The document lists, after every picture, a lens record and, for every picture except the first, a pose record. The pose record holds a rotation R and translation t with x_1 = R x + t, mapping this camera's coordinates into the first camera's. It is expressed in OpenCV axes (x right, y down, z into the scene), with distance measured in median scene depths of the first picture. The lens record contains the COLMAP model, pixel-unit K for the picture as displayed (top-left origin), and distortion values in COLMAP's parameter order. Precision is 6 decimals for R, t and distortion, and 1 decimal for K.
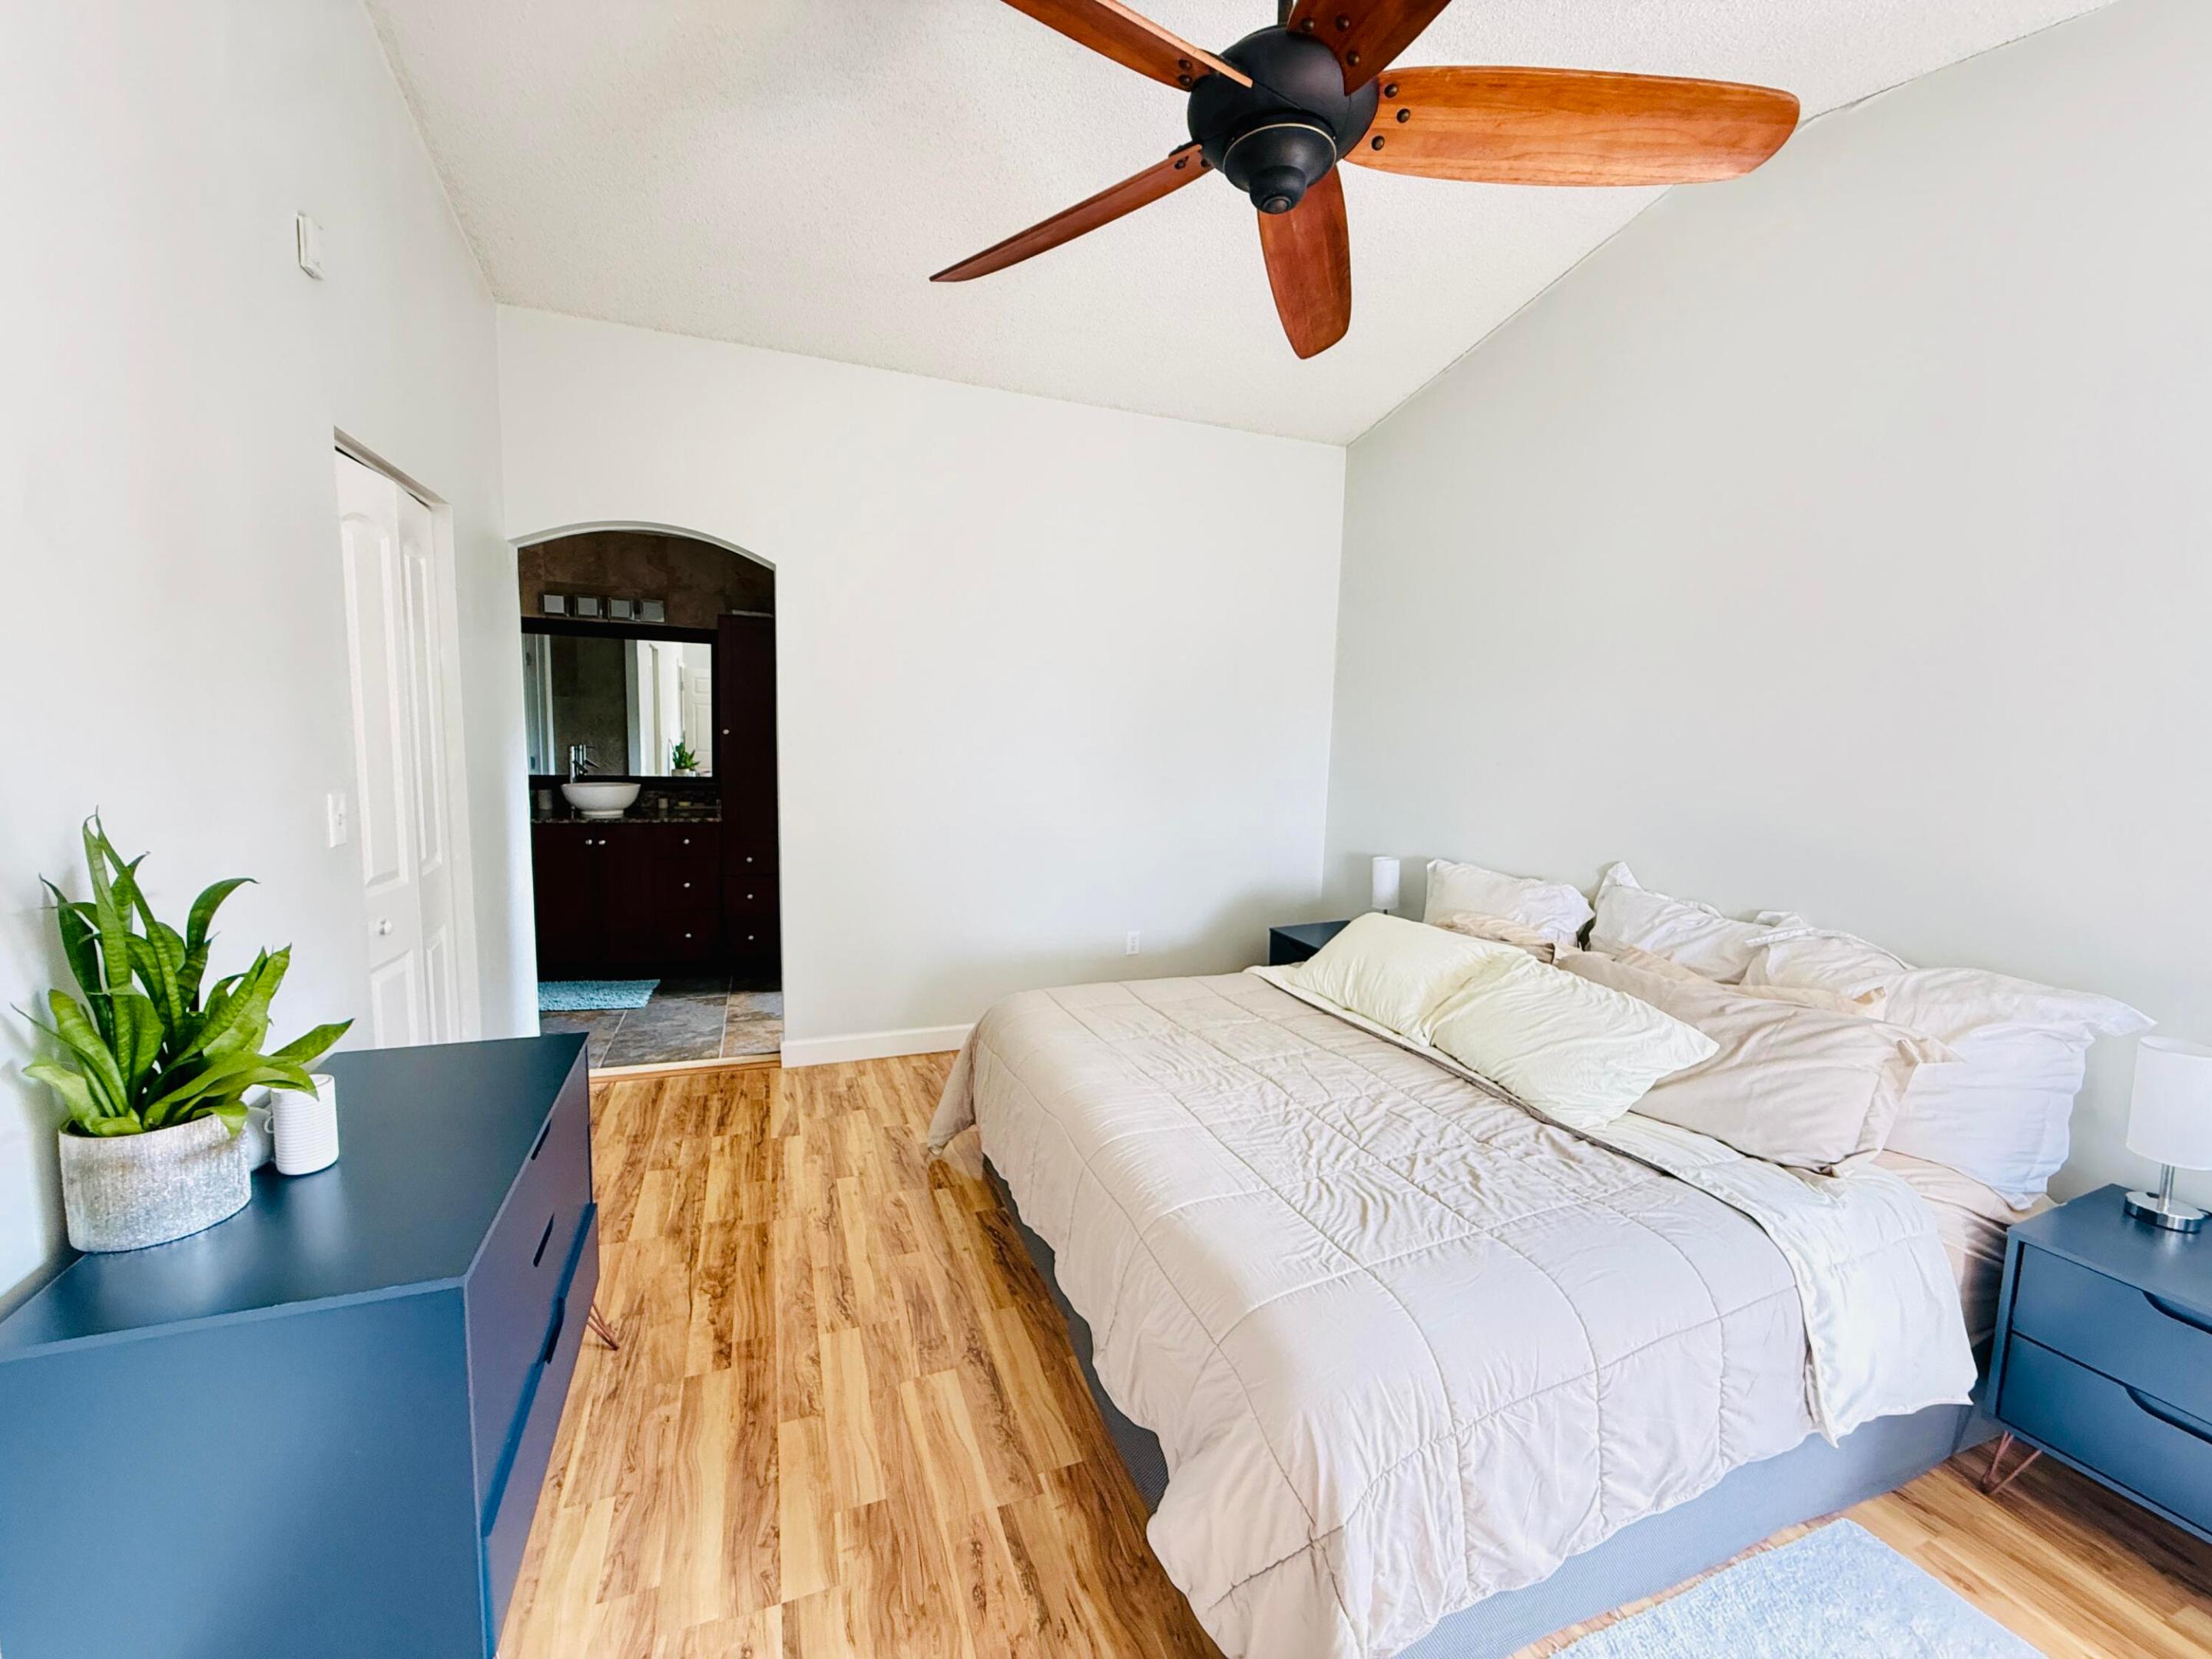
lens RADIAL K [[879.1, 0, 1098.4], [0, 879.1, 825.6], [0, 0, 1]] dist [-0.000311, 0.000196]
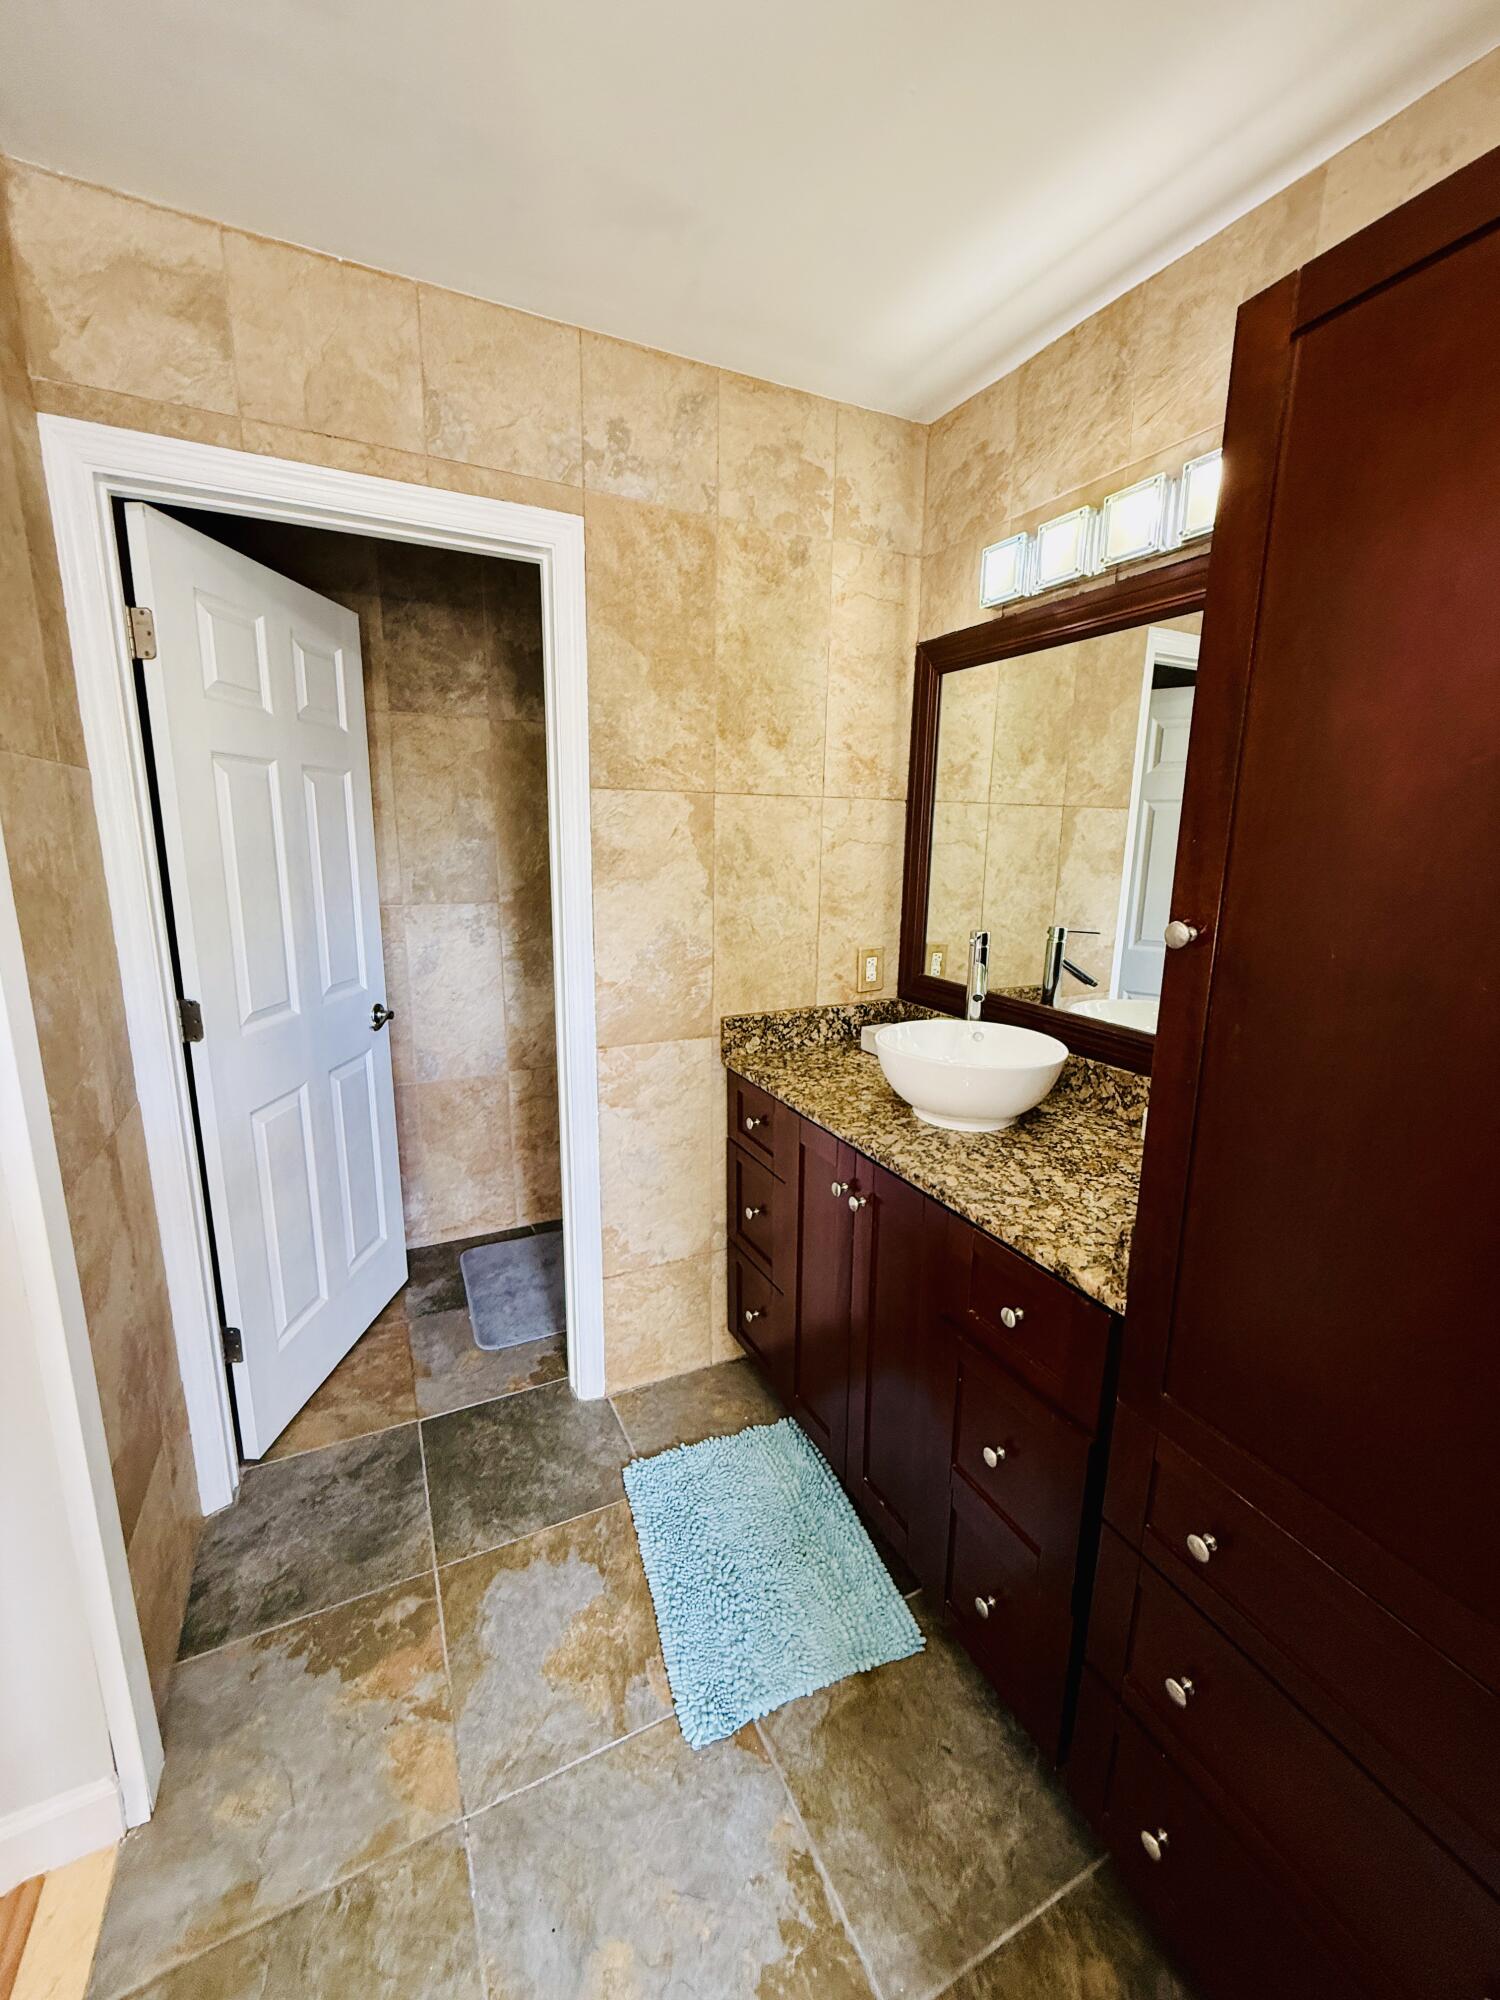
lens RADIAL K [[794.8, 0, 754.0], [0, 794.8, 991.8], [0, 0, 1]] dist [-0.000311, 0.000196]
pose [[0.103475, 0.172944, -0.979481, -0.577260], [-0.122666, 0.979468, 0.159983, -0.257990], [0.987039, 0.103595, 0.122564, 2.027596]]
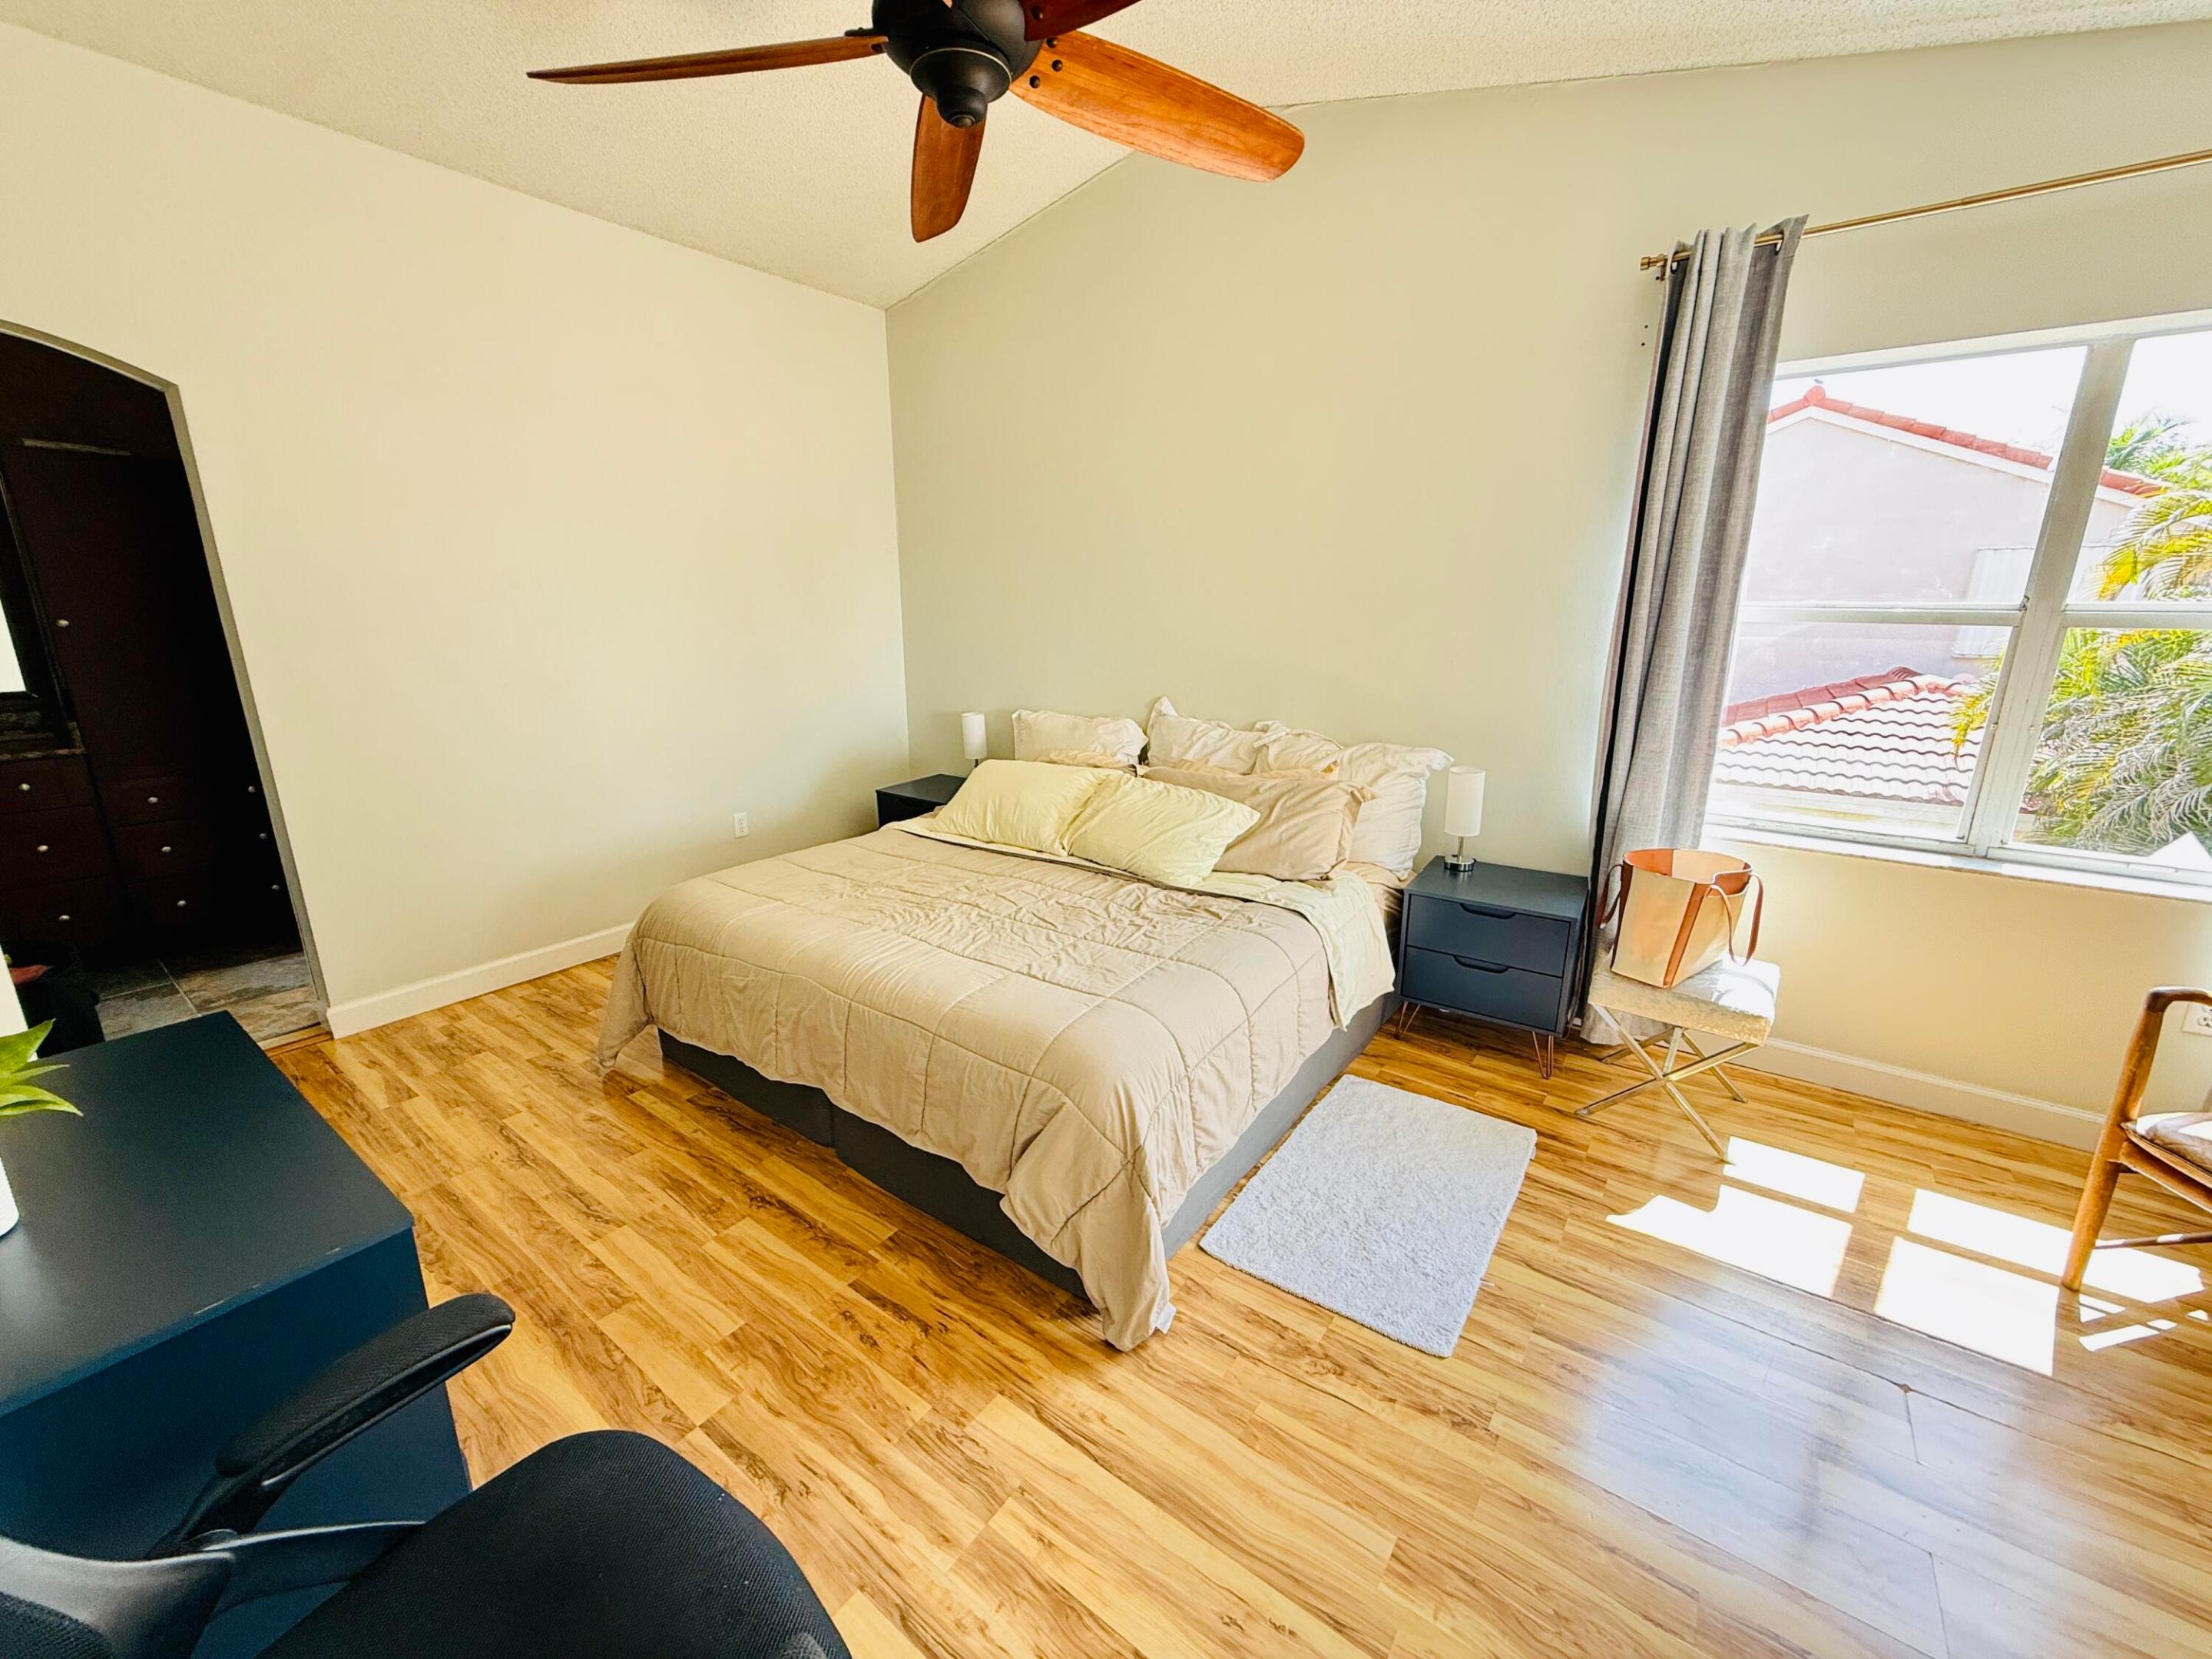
lens RADIAL K [[879.1, 0, 1098.4], [0, 879.1, 825.6], [0, 0, 1]] dist [-0.000311, 0.000196]
pose [[0.839983, -0.161044, 0.518163, -0.278001], [0.081667, 0.981586, 0.172684, -0.006208], [-0.536431, -0.102735, 0.837668, -0.086579]]
